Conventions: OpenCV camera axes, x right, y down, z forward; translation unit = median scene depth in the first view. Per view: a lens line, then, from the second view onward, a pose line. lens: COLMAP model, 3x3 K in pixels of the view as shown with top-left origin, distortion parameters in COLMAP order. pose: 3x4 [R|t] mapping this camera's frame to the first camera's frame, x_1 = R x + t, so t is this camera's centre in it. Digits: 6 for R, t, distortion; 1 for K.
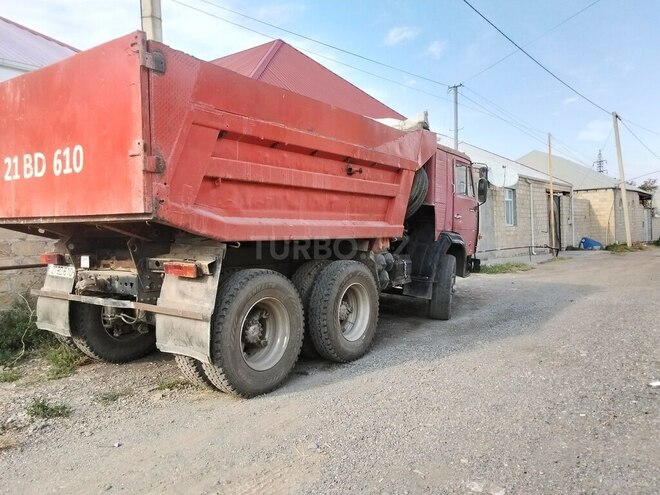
lens RADIAL K [[524.7, 0, 327.0], [0, 524.7, 246.7], [0, 0, 1]] dist [0.060106, -0.089966]
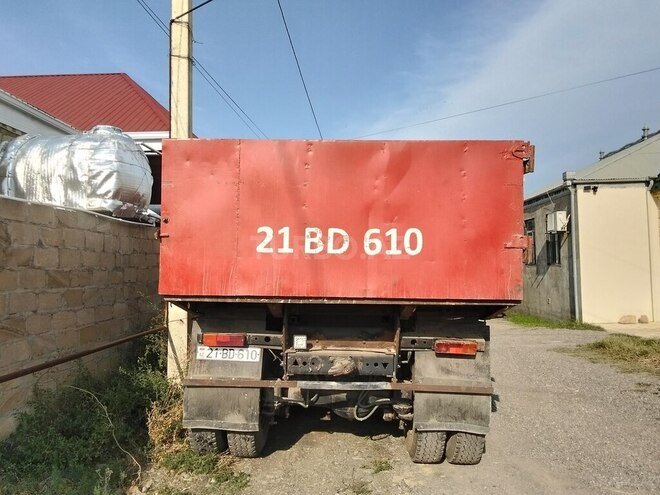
lens RADIAL K [[524.7, 0, 331.4], [0, 524.7, 249.1], [0, 0, 1]] dist [0.060106, -0.089966]
pose [[0.828772, 0.043061, 0.557928, -0.952986], [0.001922, 0.996810, -0.079788, -0.060683], [-0.559583, 0.067198, 0.826045, 0.224083]]
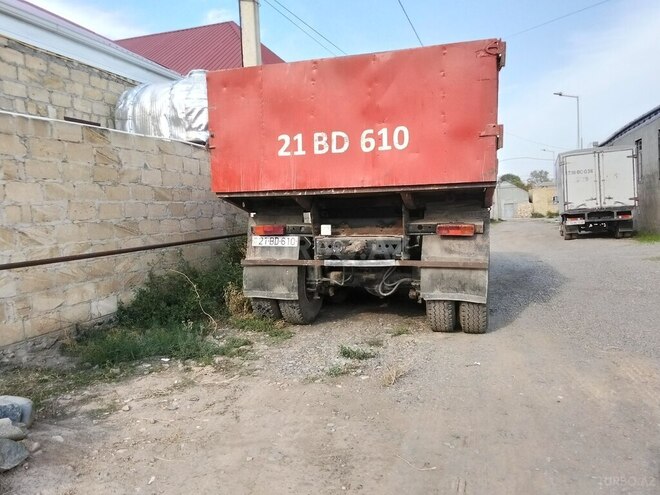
lens RADIAL K [[524.7, 0, 324.8], [0, 524.7, 244.4], [0, 0, 1]] dist [0.060106, -0.089966]
pose [[0.946292, -0.039641, 0.320873, -0.846635], [0.032460, 0.999089, 0.027700, 0.029135], [-0.321679, -0.015797, 0.946717, -0.056527]]
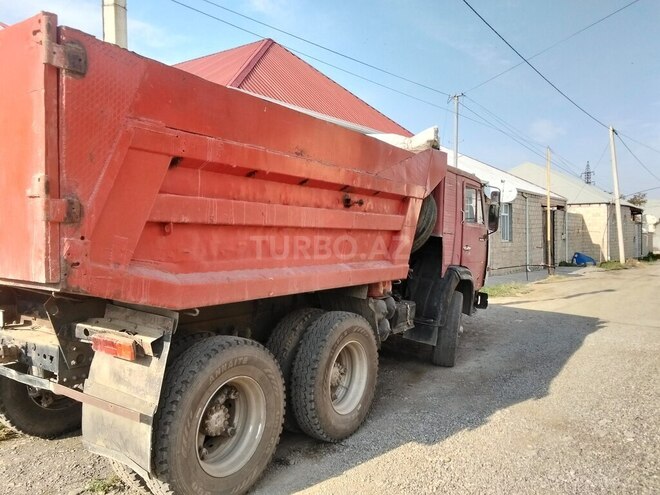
lens RADIAL K [[524.7, 0, 330.9], [0, 524.7, 250.3], [0, 0, 1]] dist [0.060106, -0.089966]
pose [[0.999221, 0.024576, 0.030883, -0.005955], [-0.024620, 0.999696, 0.001066, -0.084925], [-0.030848, -0.001826, 0.999522, 0.234866]]
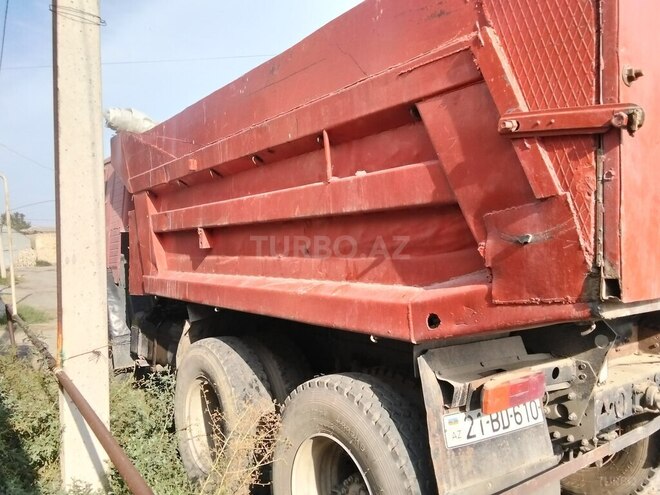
lens RADIAL K [[524.7, 0, 330.3], [0, 524.7, 247.6], [0, 0, 1]] dist [0.060106, -0.089966]
pose [[0.284598, 0.000449, 0.958647, -1.024274], [0.041316, 0.999065, -0.012733, -0.089796], [-0.957756, 0.043231, 0.284314, 1.130681]]
